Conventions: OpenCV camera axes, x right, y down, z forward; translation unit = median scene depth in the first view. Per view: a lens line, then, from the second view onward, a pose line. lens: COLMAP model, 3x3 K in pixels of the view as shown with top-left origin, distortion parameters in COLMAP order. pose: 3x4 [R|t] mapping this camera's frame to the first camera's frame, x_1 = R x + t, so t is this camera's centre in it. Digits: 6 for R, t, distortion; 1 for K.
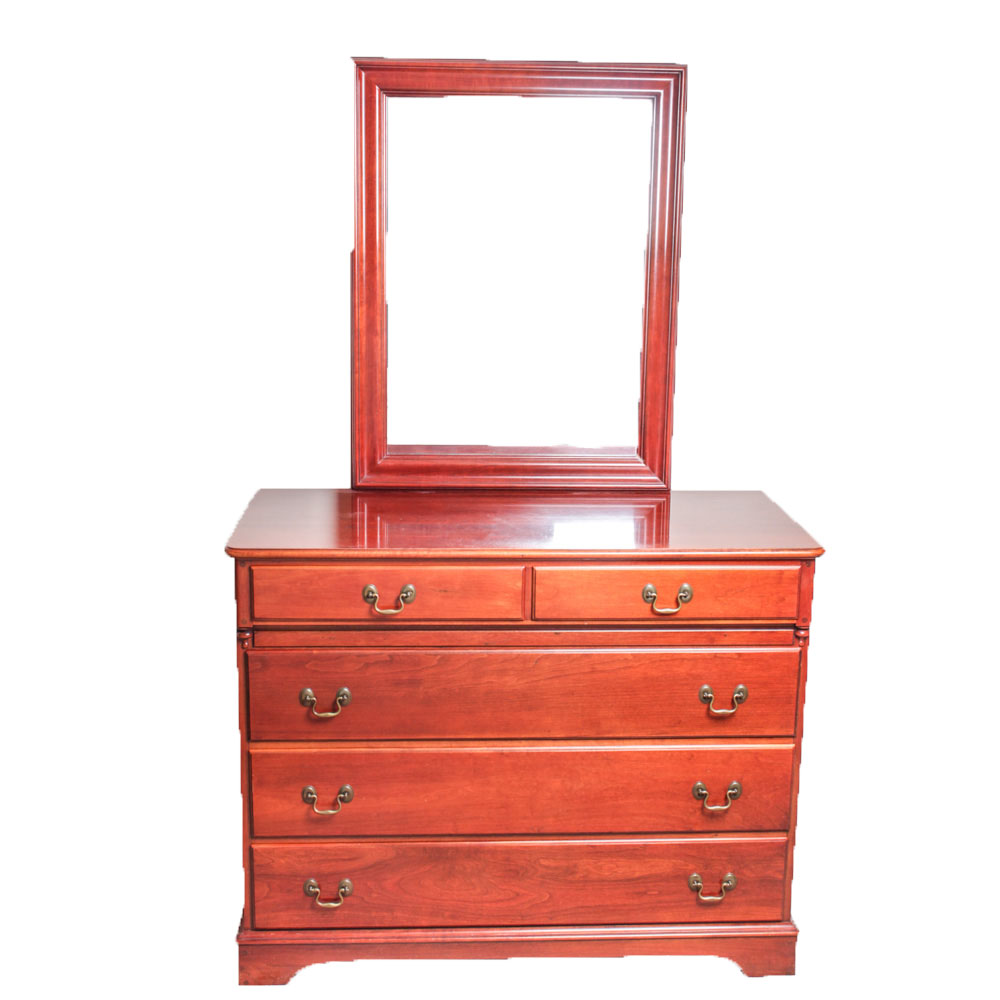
lens RADIAL K [[1360.7, 0, 500.0], [0, 1360.7, 500.0], [0, 0, 1]] dist [-0.018560, 0.003306]
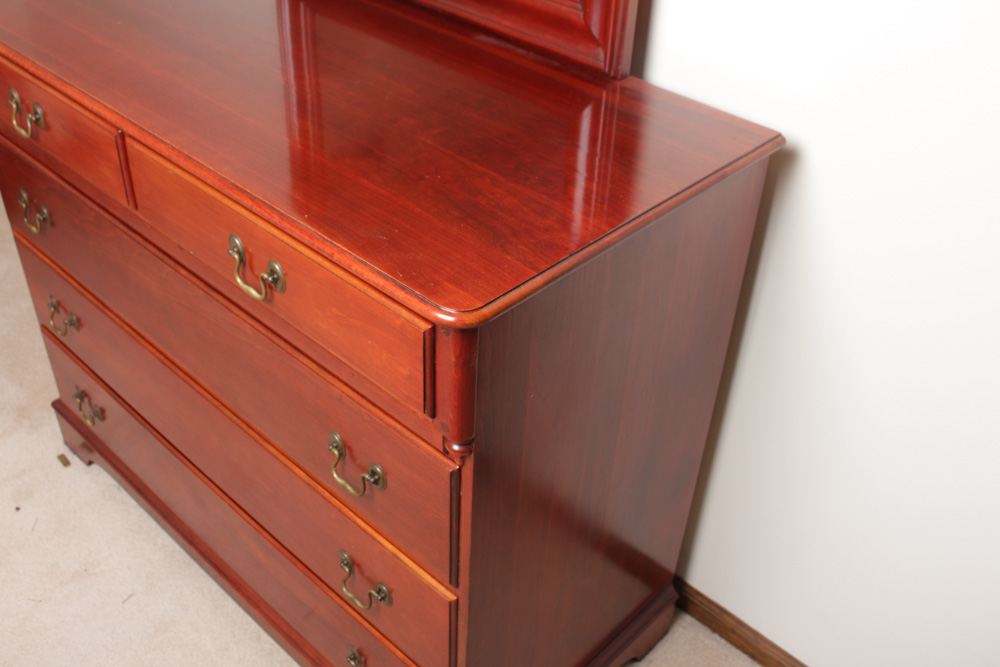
lens RADIAL K [[1000.1, 0, 500.0], [0, 1000.1, 333.5], [0, 0, 1]] dist [-0.147101, 0.149348]
pose [[0.692359, 0.446622, -0.566716, 0.422293], [-0.194707, 0.871918, 0.449275, -0.102589], [0.694786, -0.200716, 0.690641, 0.776055]]
